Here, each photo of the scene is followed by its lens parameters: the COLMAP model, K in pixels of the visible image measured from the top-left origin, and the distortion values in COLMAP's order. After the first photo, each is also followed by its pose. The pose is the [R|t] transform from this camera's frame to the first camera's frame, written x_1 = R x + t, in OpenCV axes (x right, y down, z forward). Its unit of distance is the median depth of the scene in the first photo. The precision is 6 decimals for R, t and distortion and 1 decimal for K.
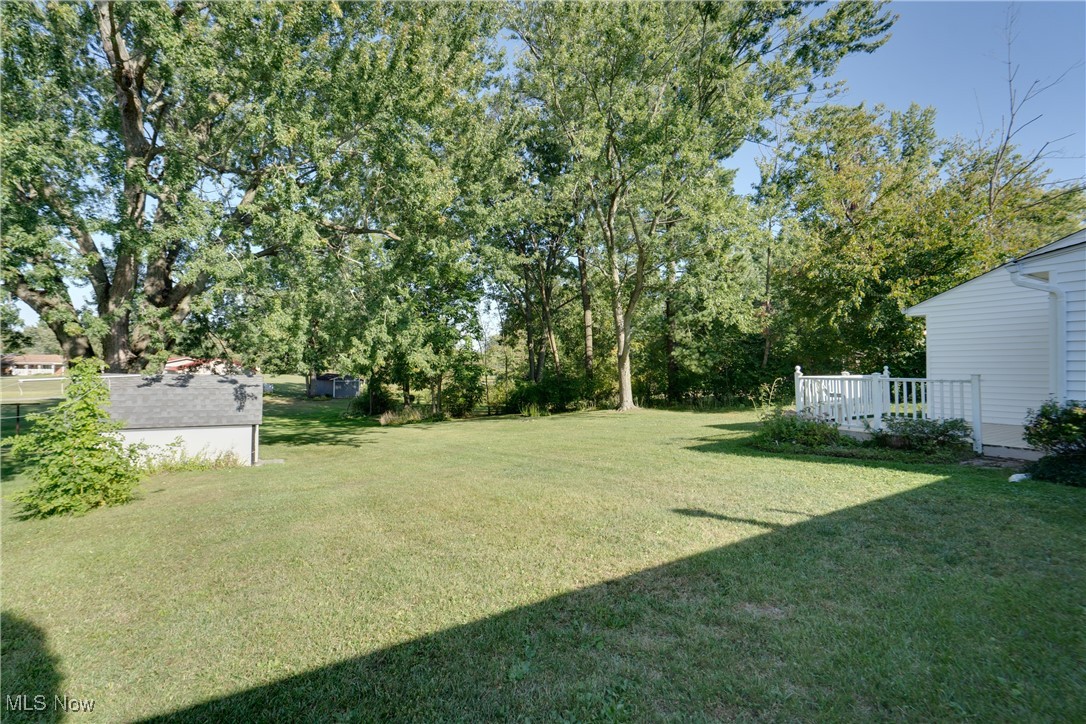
lens RADIAL K [[530.0, 0, 522.1], [0, 530.0, 364.2], [0, 0, 1]] dist [0.001590, 0.000727]
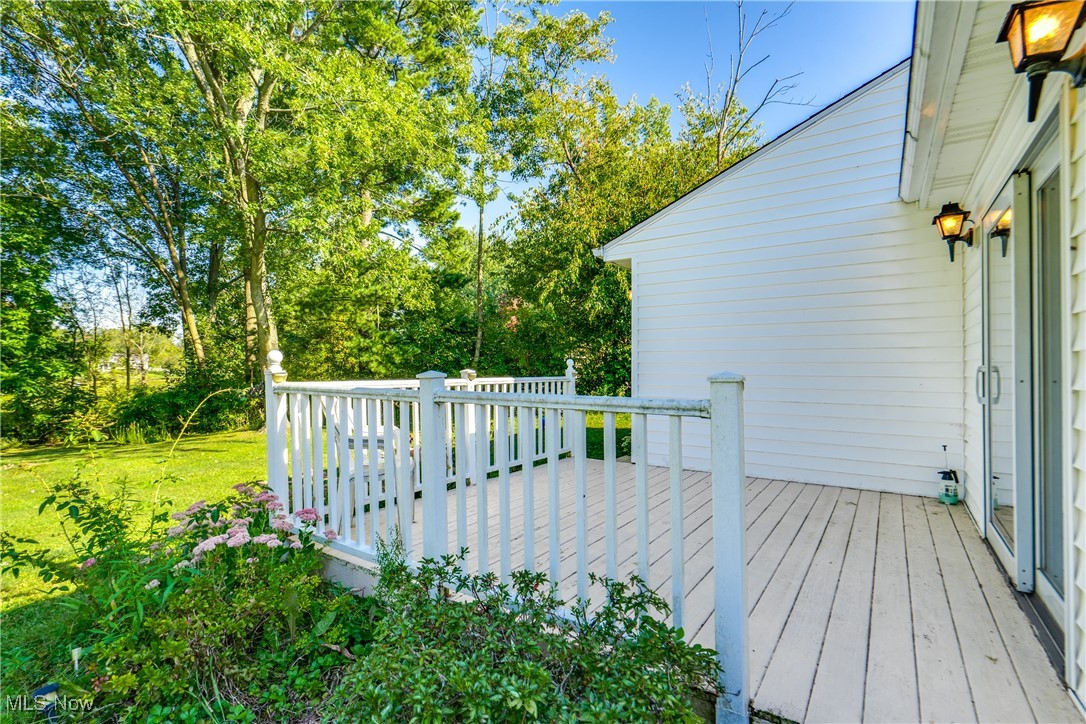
lens RADIAL K [[508.1, 0, 549.9], [0, 508.1, 363.4], [0, 0, 1]] dist [-0.003010, 0.001592]
pose [[0.913405, 0.003851, 0.407033, 0.326971], [-0.003518, 0.999993, -0.001568, 0.005652], [-0.407036, 0.000000, 0.913412, 0.389640]]
